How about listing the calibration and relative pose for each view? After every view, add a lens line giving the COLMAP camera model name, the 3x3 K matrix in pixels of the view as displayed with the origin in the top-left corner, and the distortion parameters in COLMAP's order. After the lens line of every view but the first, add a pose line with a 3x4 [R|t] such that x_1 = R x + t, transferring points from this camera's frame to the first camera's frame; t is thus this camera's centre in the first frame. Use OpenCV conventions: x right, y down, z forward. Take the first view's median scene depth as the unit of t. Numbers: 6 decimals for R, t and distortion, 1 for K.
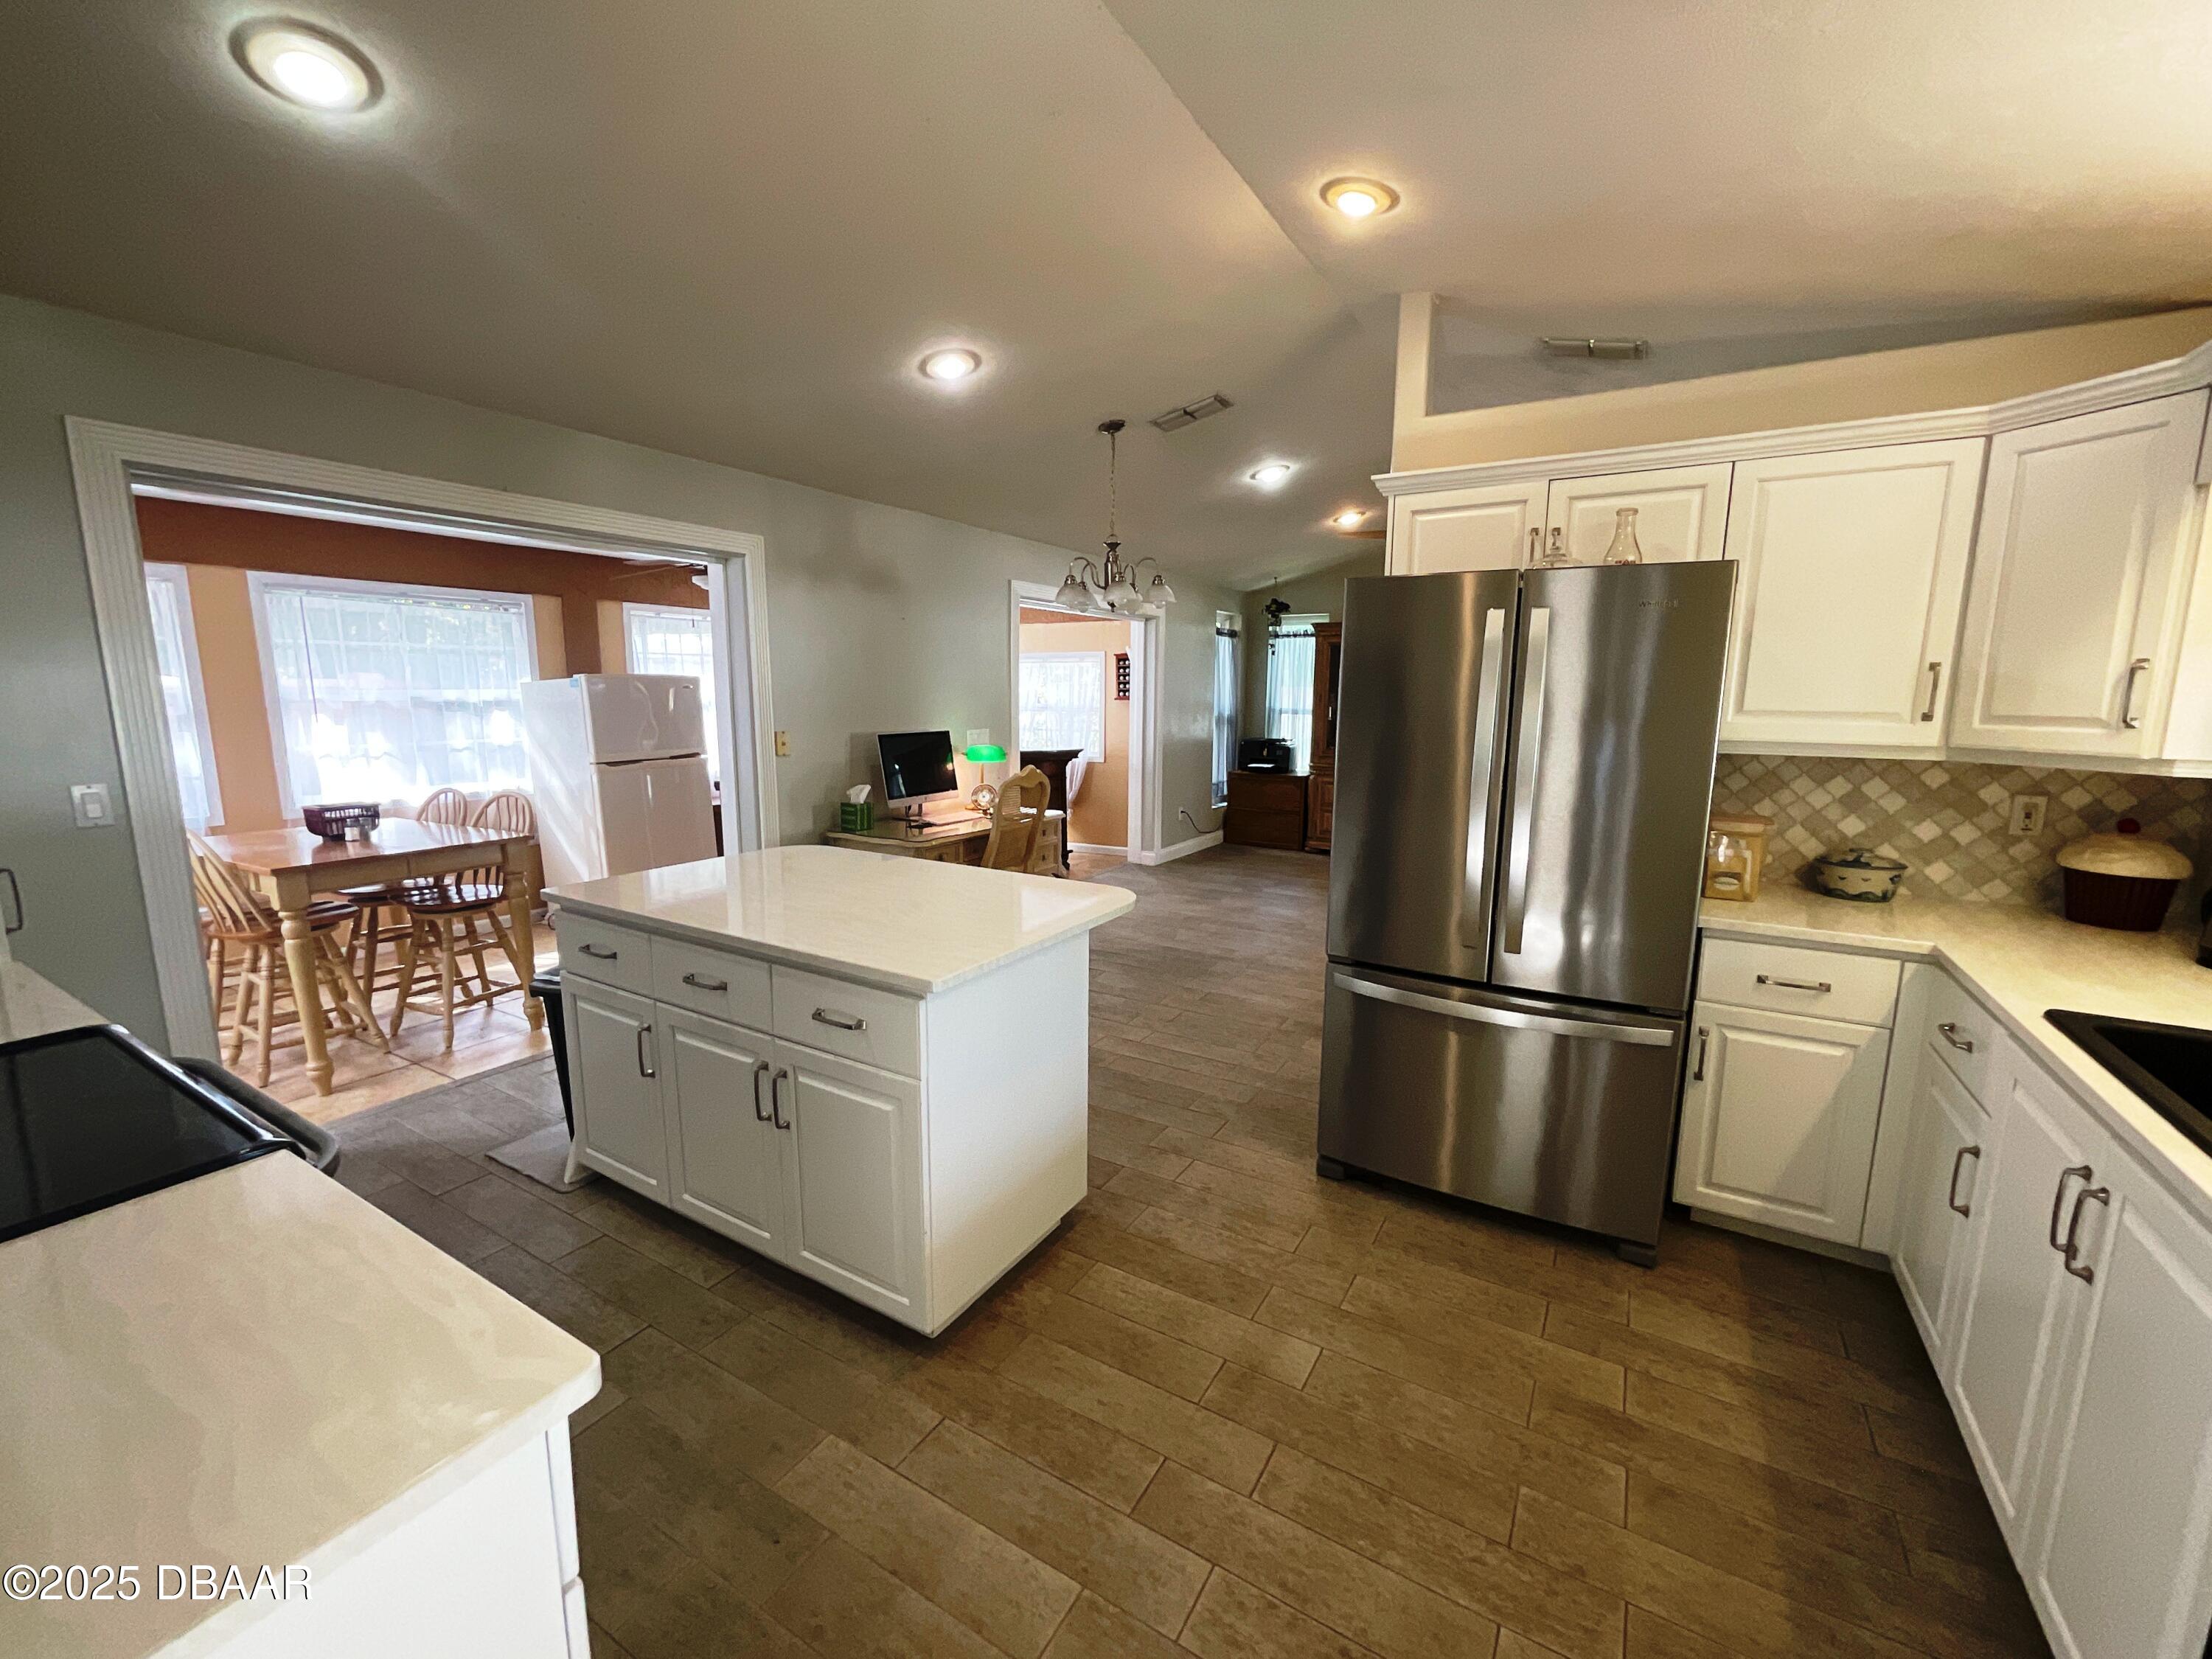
lens RADIAL K [[896.9, 0, 1106.0], [0, 896.9, 829.5], [0, 0, 1]] dist [-0.002730, -0.000333]
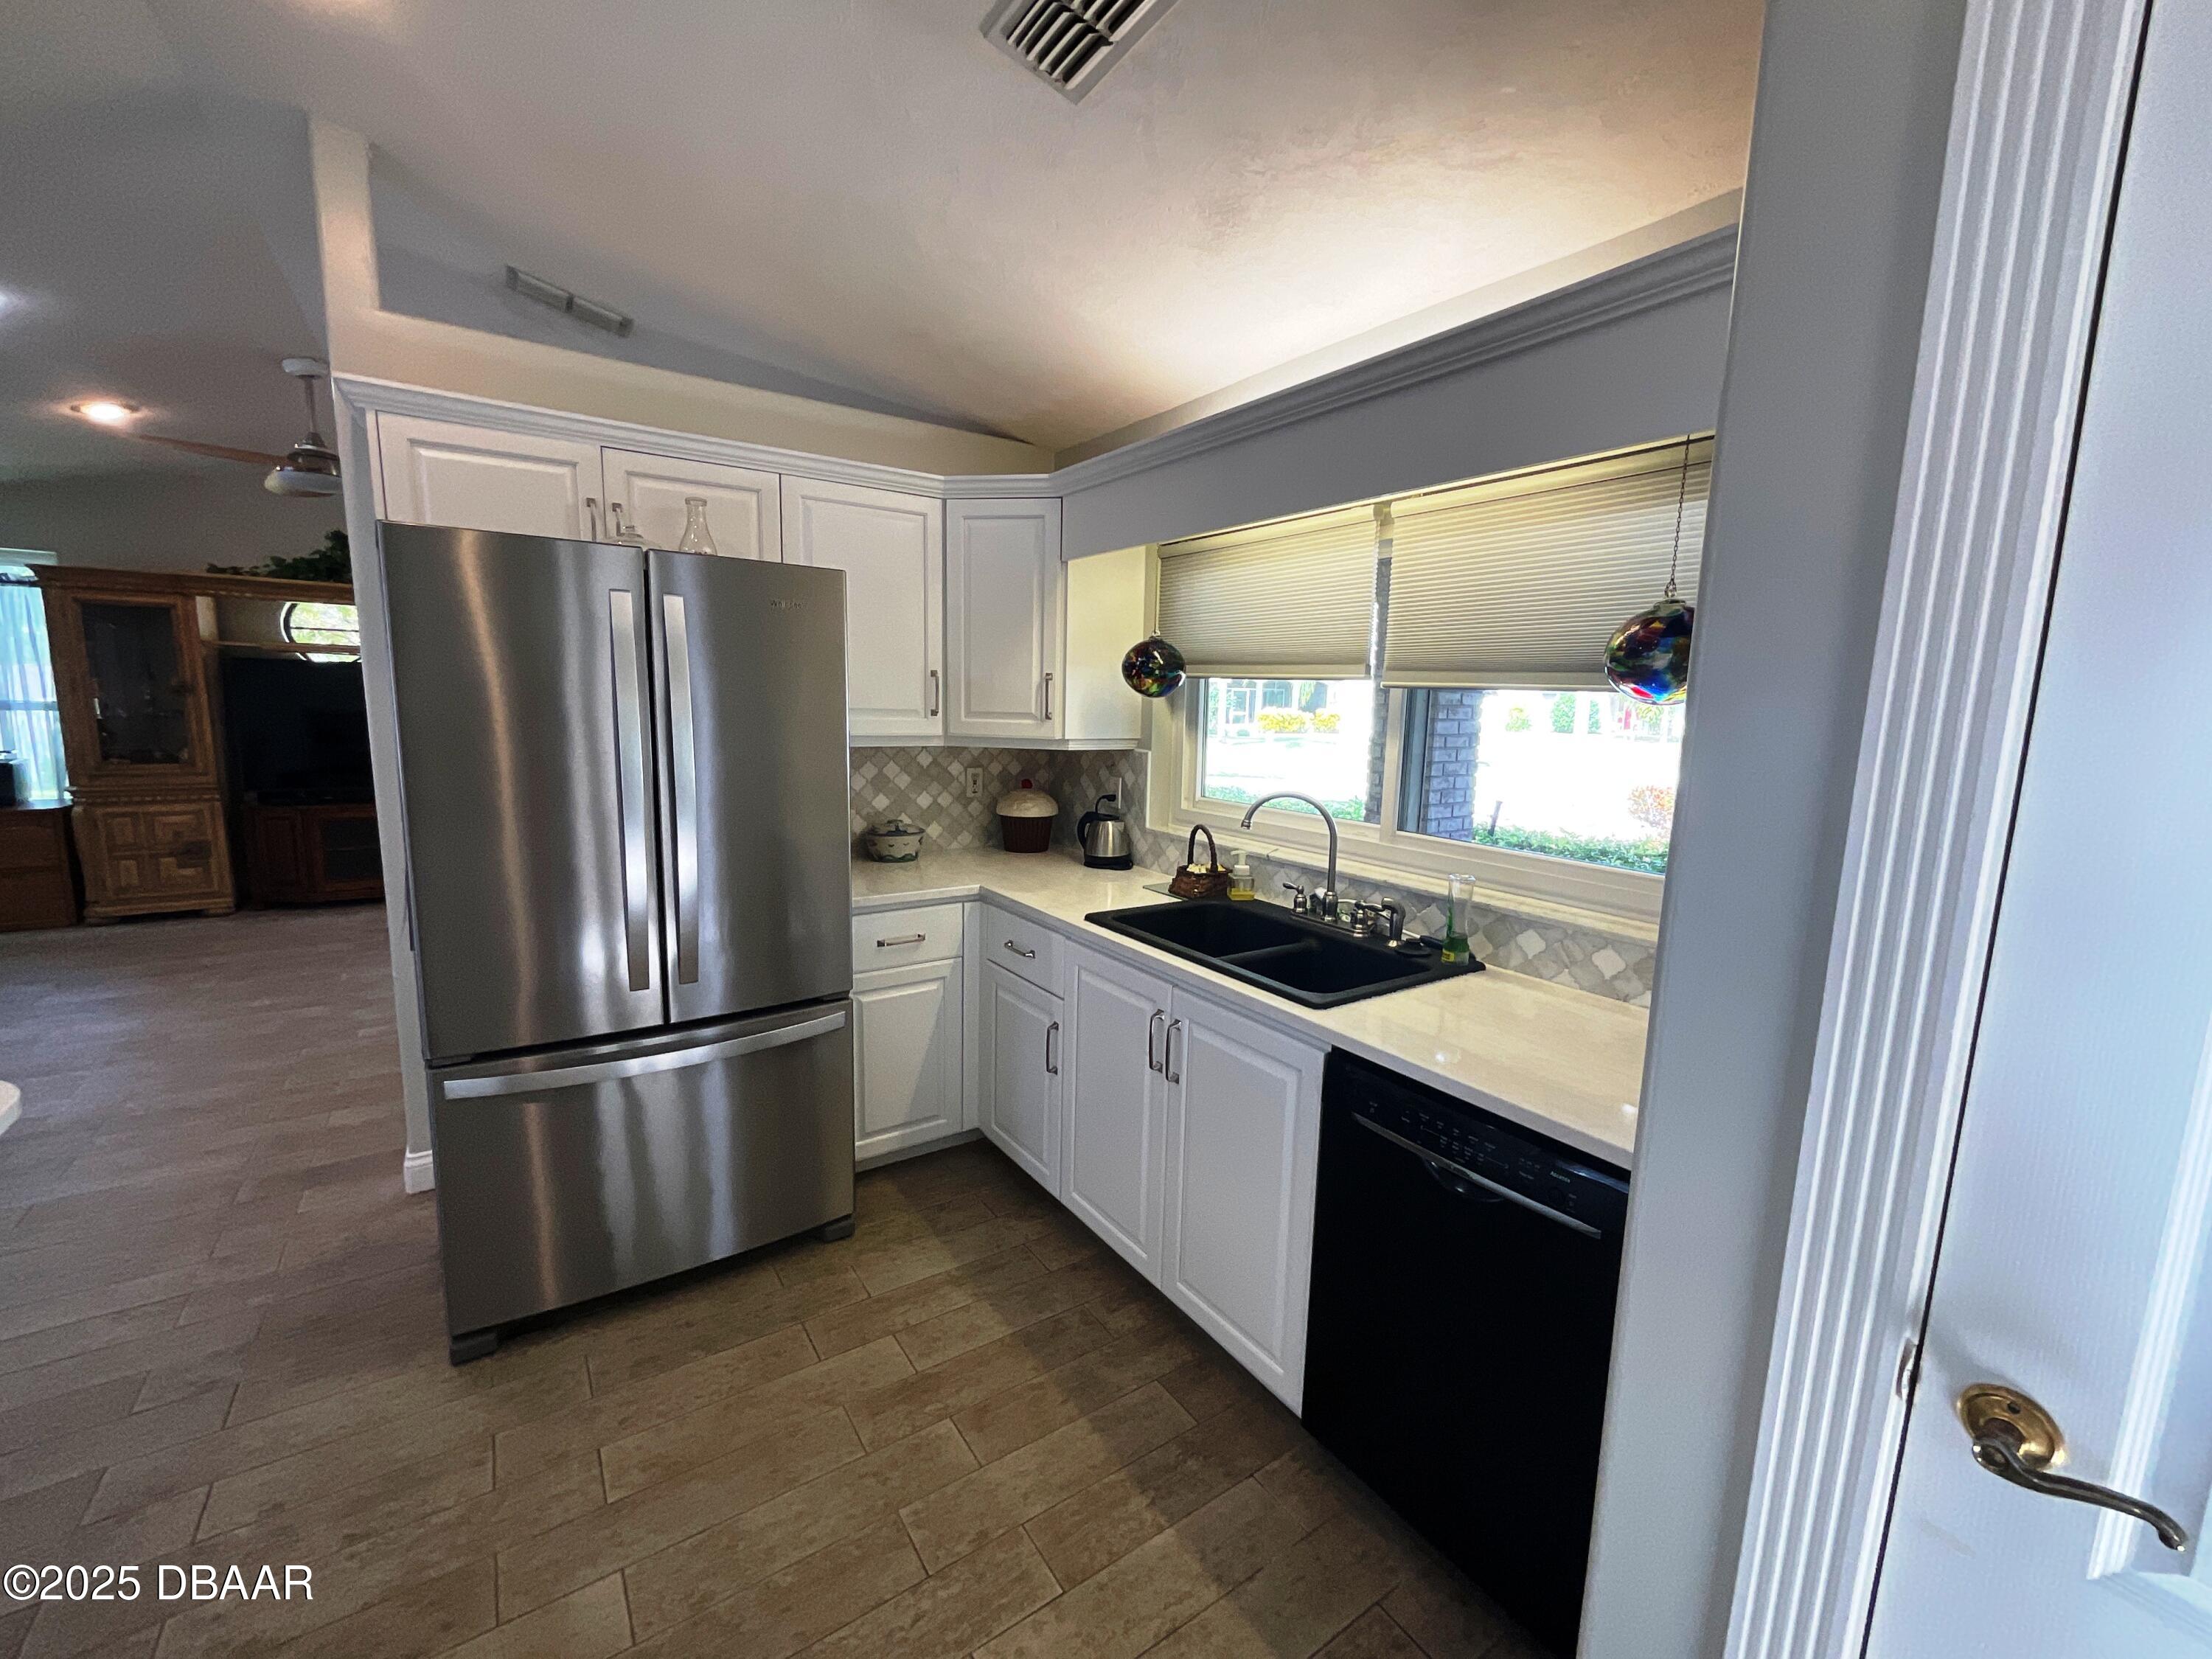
lens RADIAL K [[896.9, 0, 1106.0], [0, 896.9, 829.5], [0, 0, 1]] dist [-0.002730, -0.000333]
pose [[0.405913, -0.127556, 0.904966, -0.156811], [0.118092, 0.989231, 0.086464, -0.038543], [-0.906250, 0.071772, 0.416605, 0.232316]]
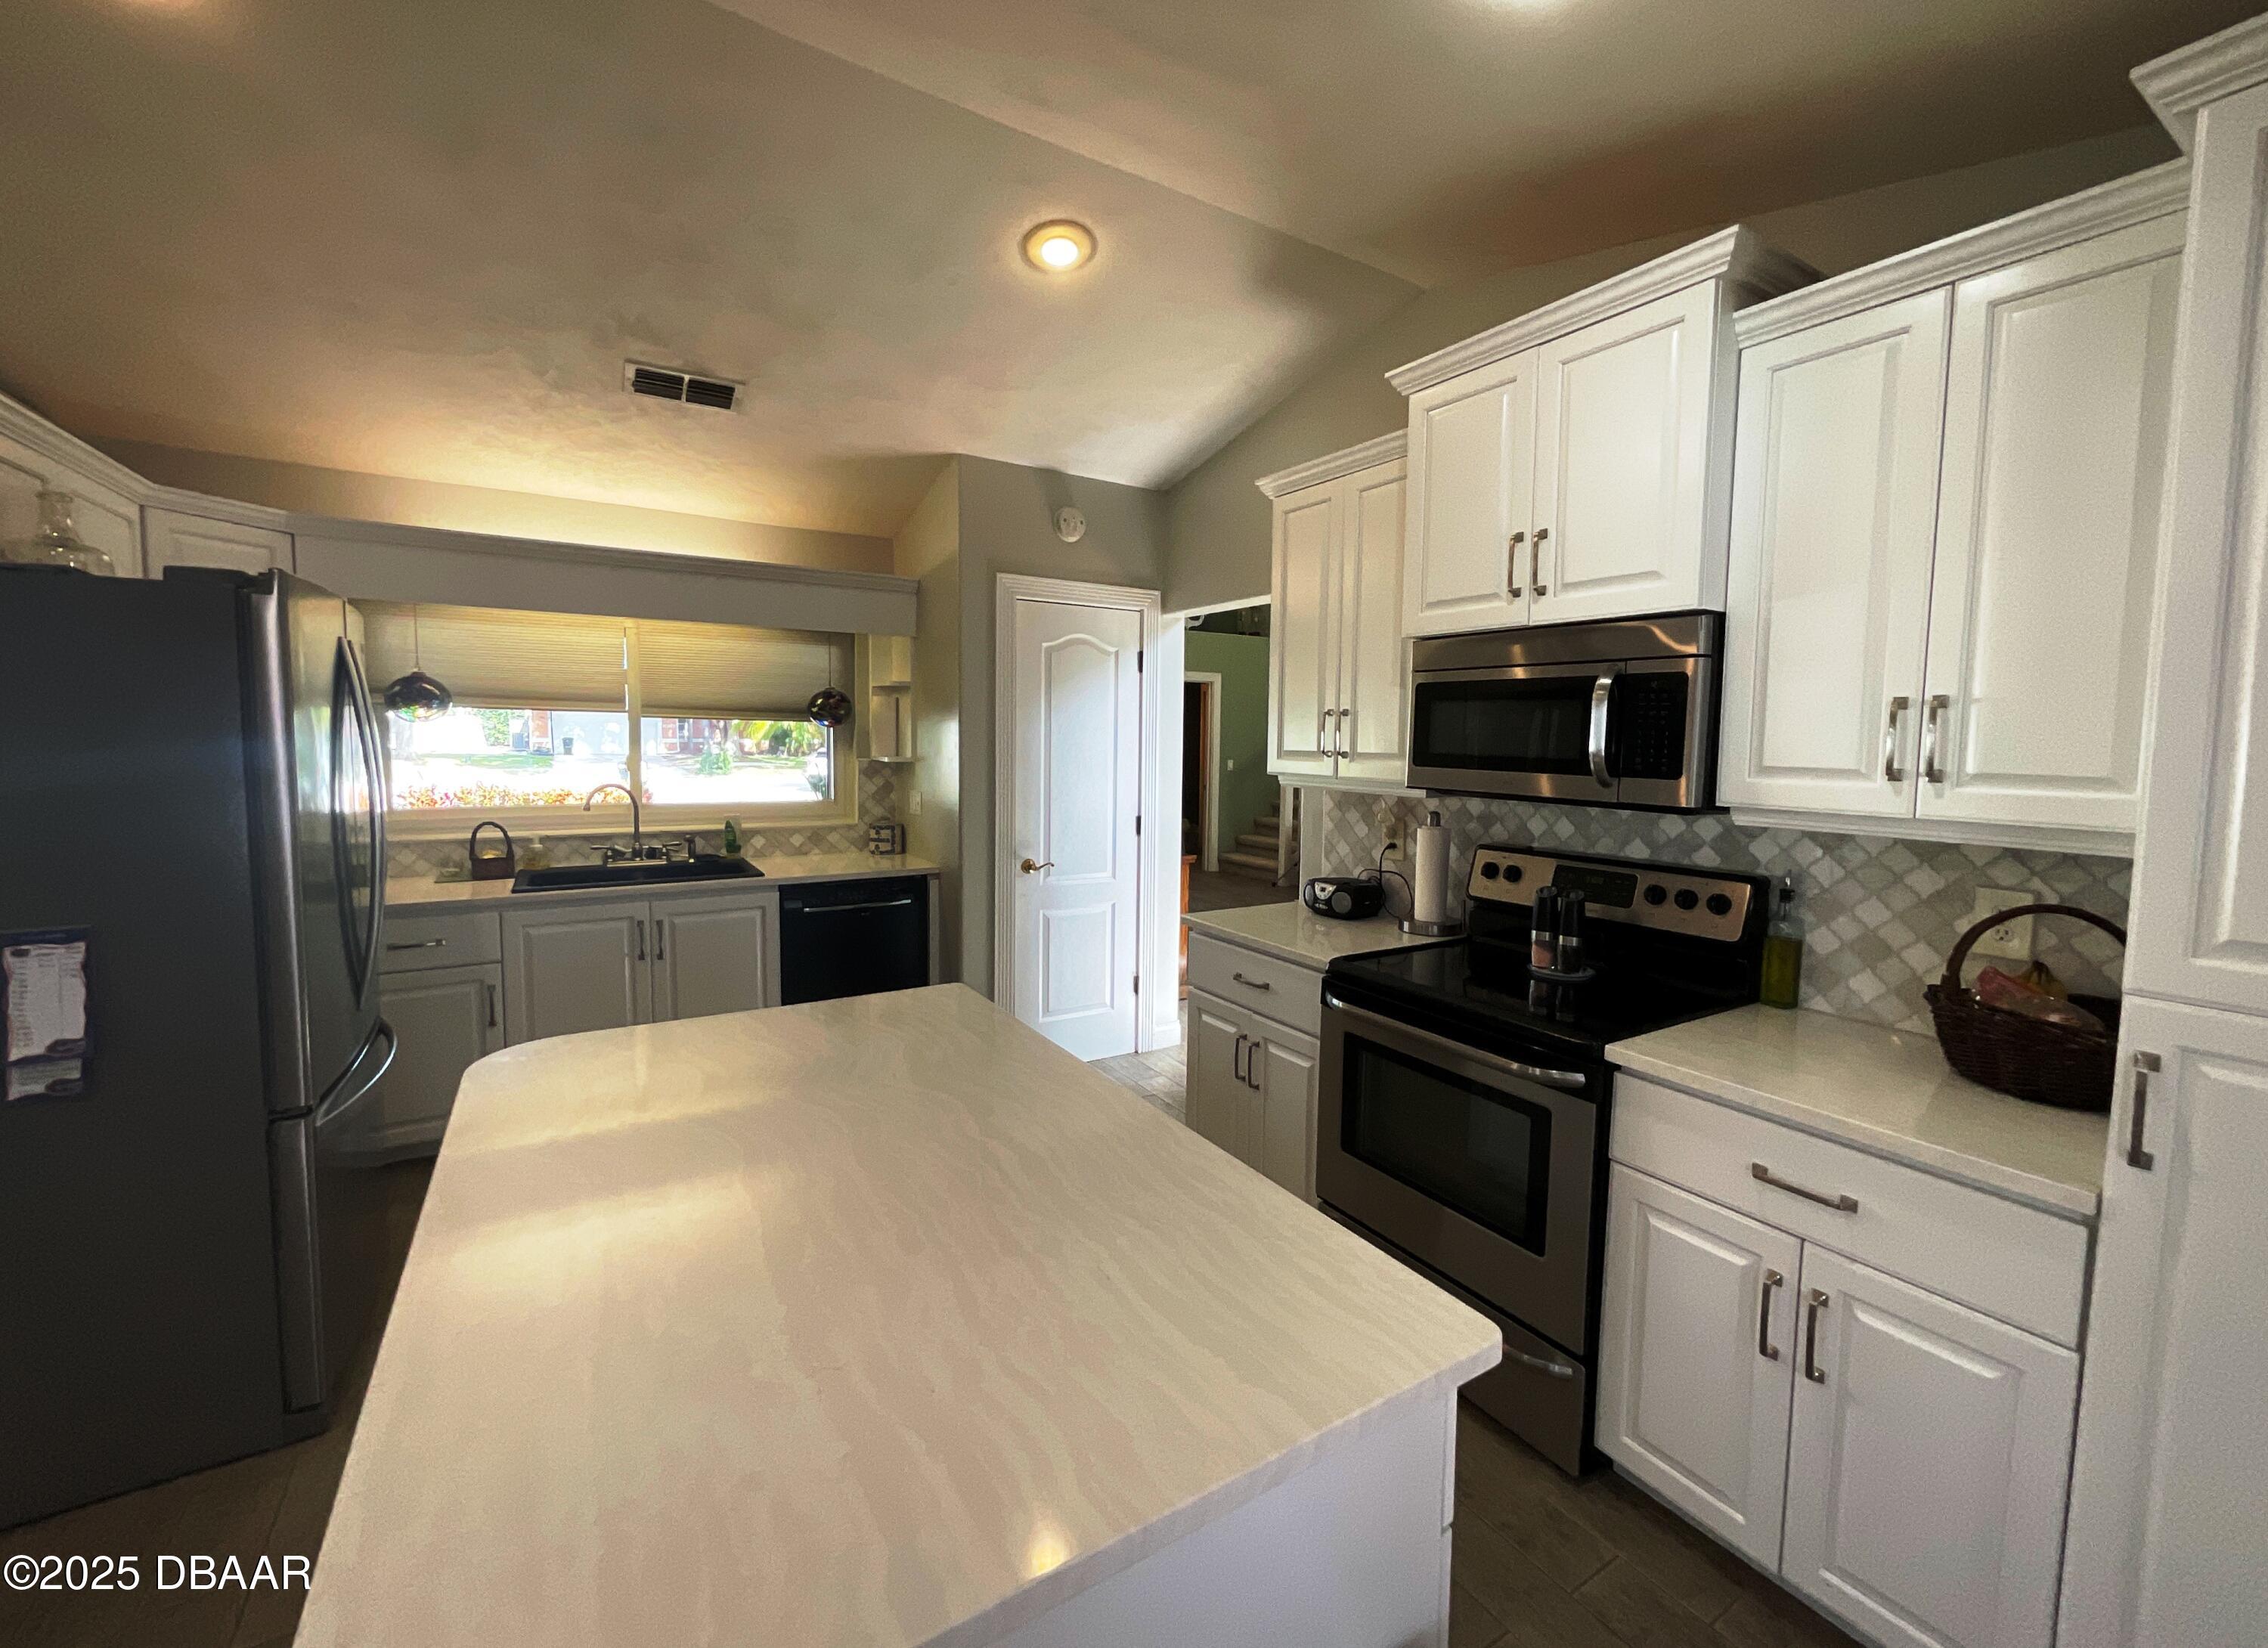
lens RADIAL K [[919.7, 0, 1137.9], [0, 919.7, 794.8], [0, 0, 1]] dist [0.000636, 0.000245]
pose [[-0.890621, -0.047175, 0.452293, -0.667217], [0.052438, 0.977316, 0.205193, -0.216741], [-0.451713, 0.206466, -0.867944, 1.349122]]
